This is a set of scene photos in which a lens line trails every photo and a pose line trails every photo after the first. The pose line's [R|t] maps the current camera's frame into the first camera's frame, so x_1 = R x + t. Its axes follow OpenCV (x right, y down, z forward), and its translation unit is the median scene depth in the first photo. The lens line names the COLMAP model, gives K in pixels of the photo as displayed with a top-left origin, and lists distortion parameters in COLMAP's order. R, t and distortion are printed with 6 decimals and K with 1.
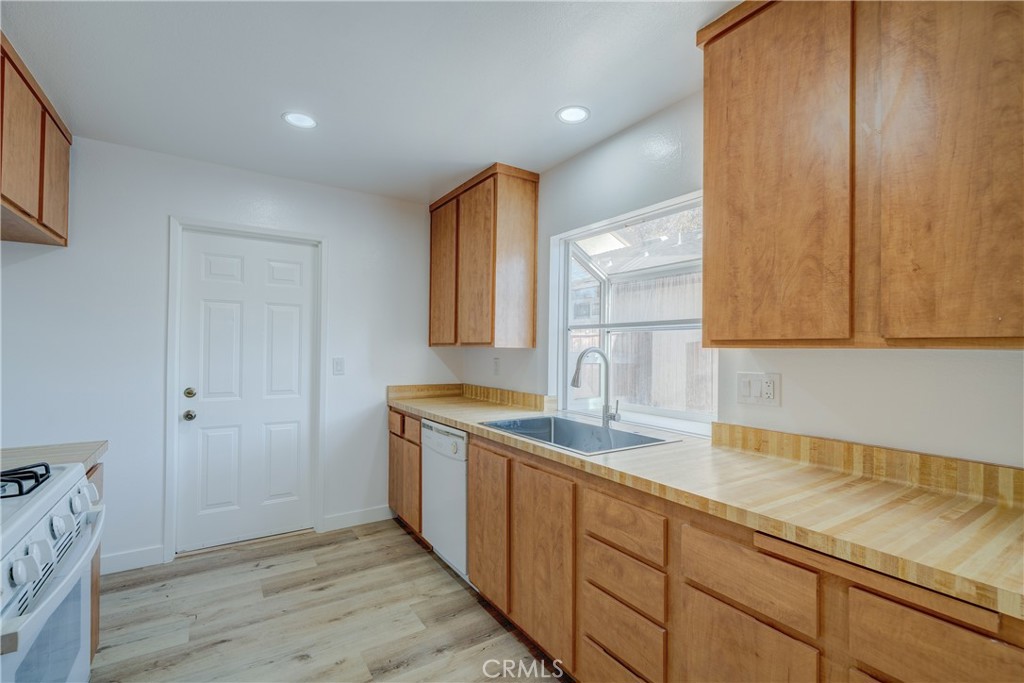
lens RADIAL K [[465.6, 0, 516.8], [0, 465.6, 344.0], [0, 0, 1]] dist [0.000399, 0.000377]
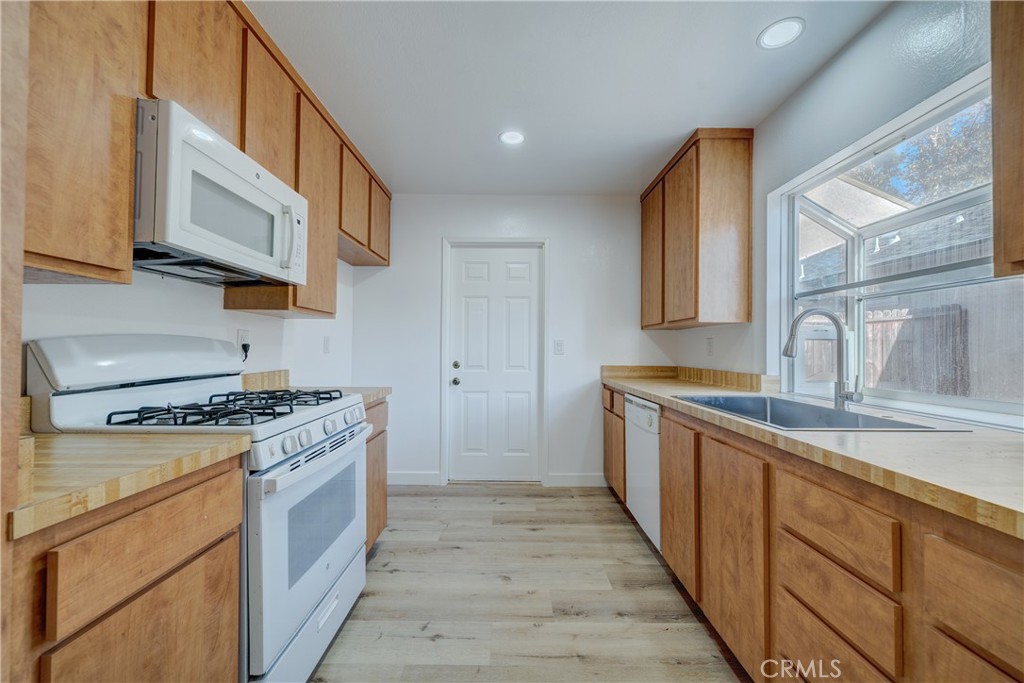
lens RADIAL K [[403.7, 0, 509.3], [0, 403.7, 344.9], [0, 0, 1]] dist [-0.001950, 0.000113]
pose [[0.830643, -0.012313, -0.556669, 0.093587], [0.007853, 0.999915, -0.010400, 0.062307], [0.556750, 0.004267, 0.830669, 0.104366]]
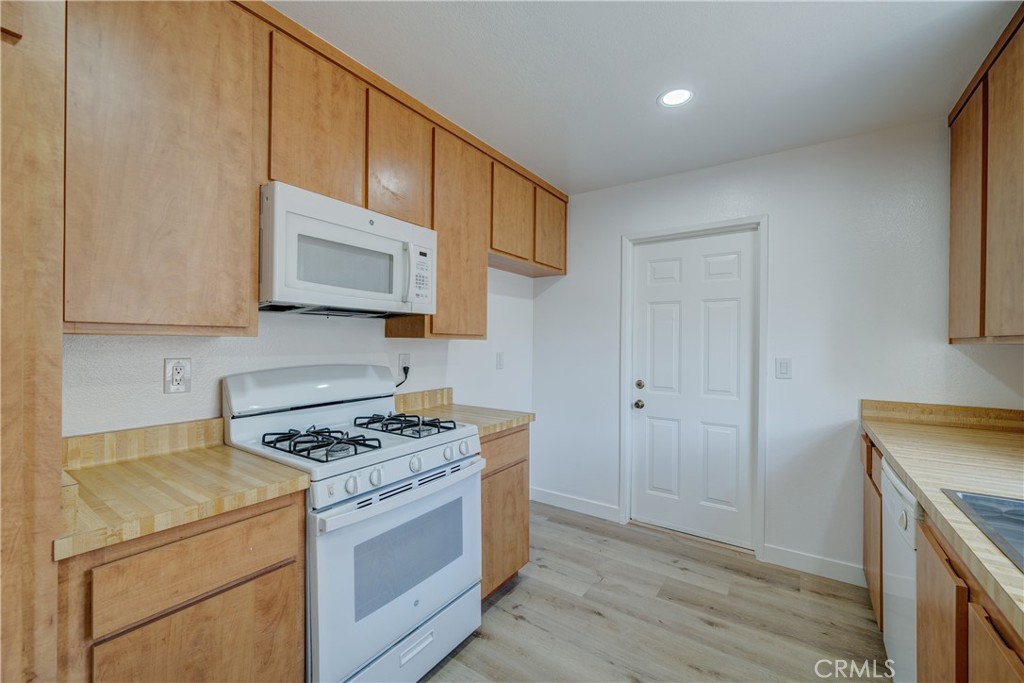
lens RADIAL K [[420.9, 0, 509.9], [0, 420.9, 343.7], [0, 0, 1]] dist [-0.001125, 0.000018]
pose [[0.362308, -0.004429, -0.932048, 0.160541], [0.004839, 0.999984, -0.002871, 0.005282], [0.932046, -0.003470, 0.362324, 0.336203]]
